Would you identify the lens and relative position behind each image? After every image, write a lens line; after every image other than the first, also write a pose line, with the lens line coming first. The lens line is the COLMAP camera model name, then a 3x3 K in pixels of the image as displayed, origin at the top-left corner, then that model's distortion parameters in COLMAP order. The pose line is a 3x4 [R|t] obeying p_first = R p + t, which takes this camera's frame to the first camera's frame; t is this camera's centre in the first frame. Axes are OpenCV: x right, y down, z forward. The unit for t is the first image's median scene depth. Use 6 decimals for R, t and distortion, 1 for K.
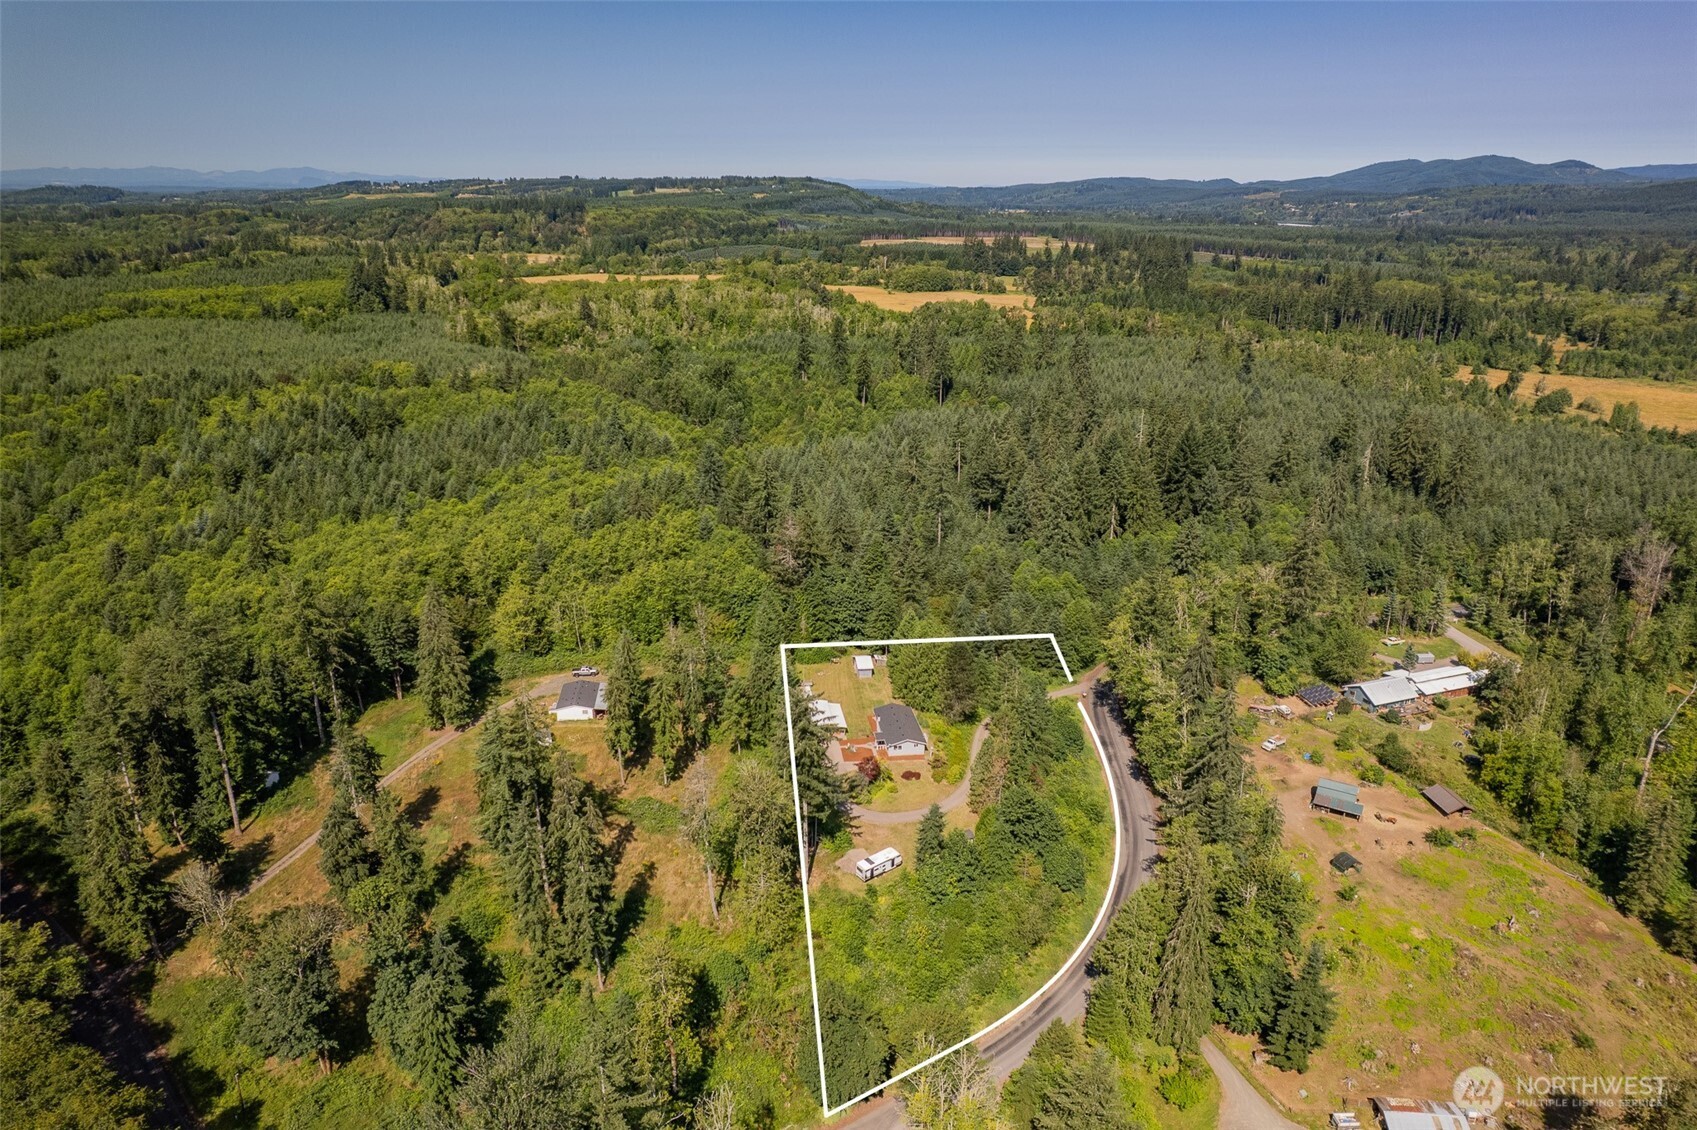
lens RADIAL K [[1066.5, 0, 848.5], [0, 1066.5, 565.0], [0, 0, 1]] dist [-0.084971, 0.062960]
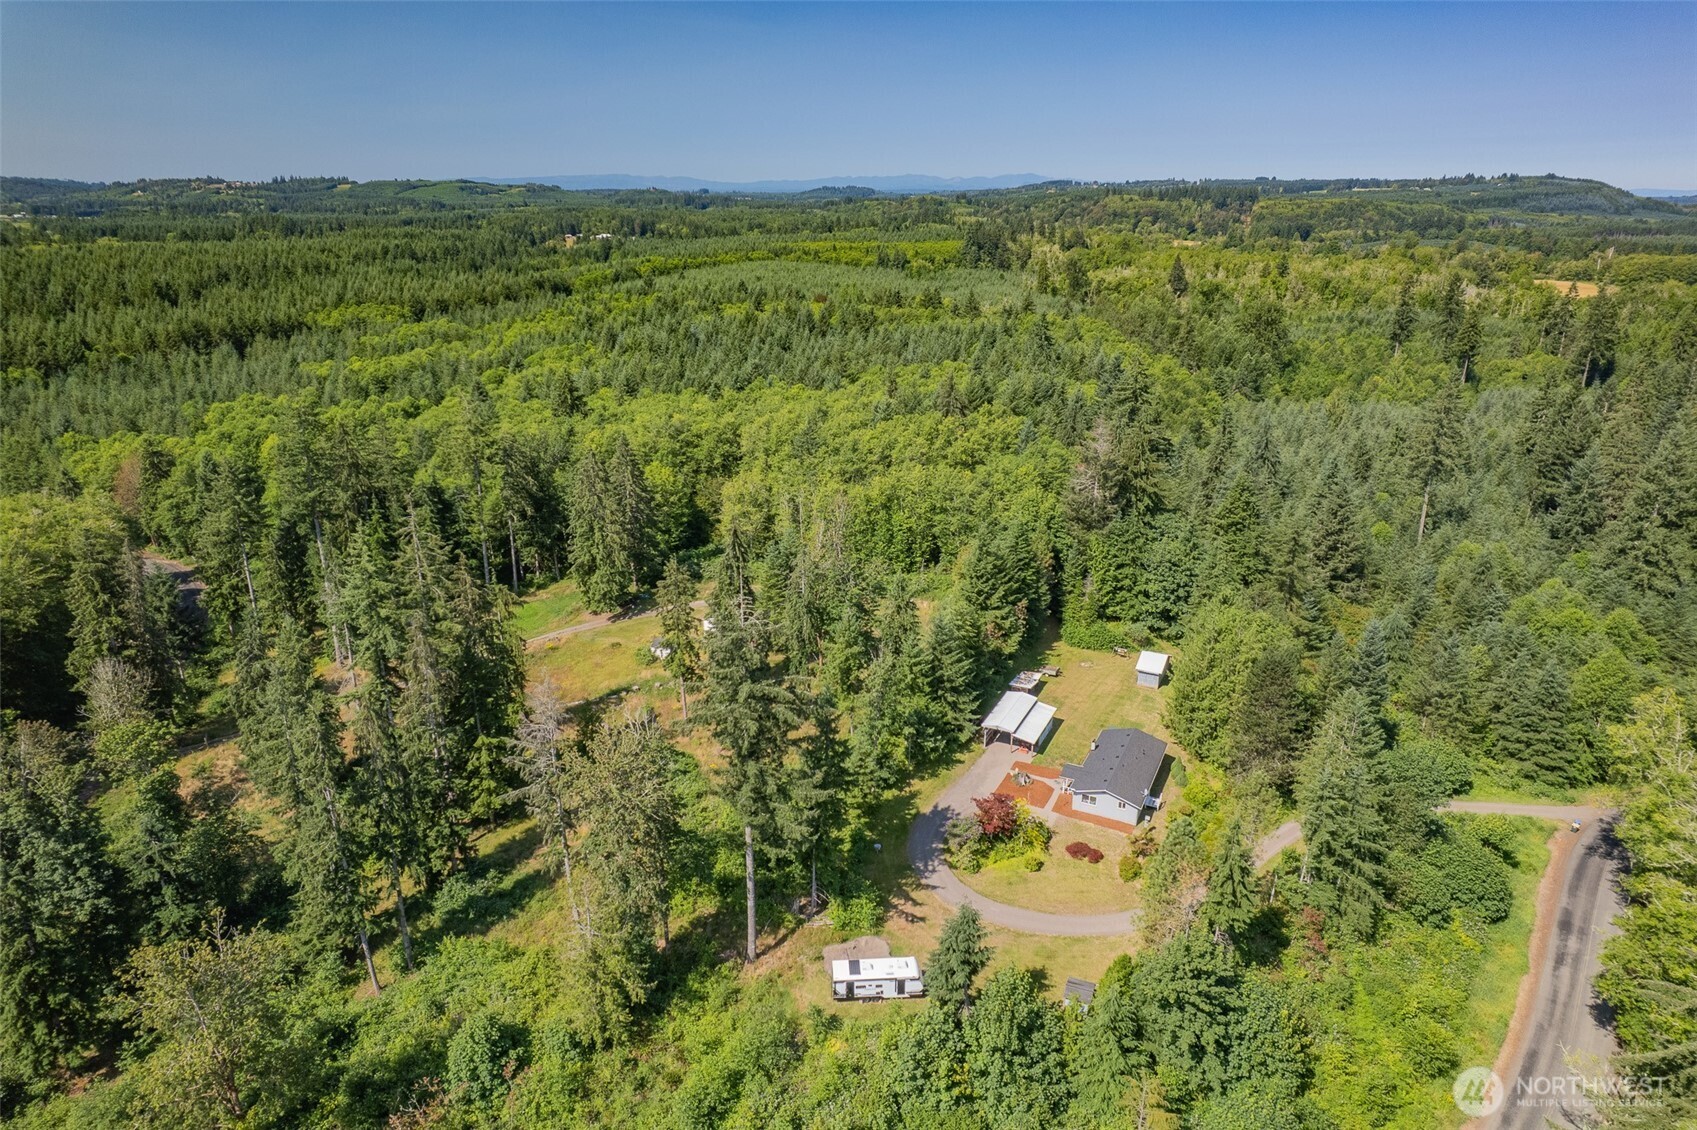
lens RADIAL K [[1066.5, 0, 848.5], [0, 1066.5, 565.0], [0, 0, 1]] dist [-0.084971, 0.062960]
pose [[0.819472, 0.184046, -0.542763, 0.082696], [-0.186722, 0.981100, 0.050765, 0.016279], [0.541848, 0.059745, 0.838350, 0.165116]]
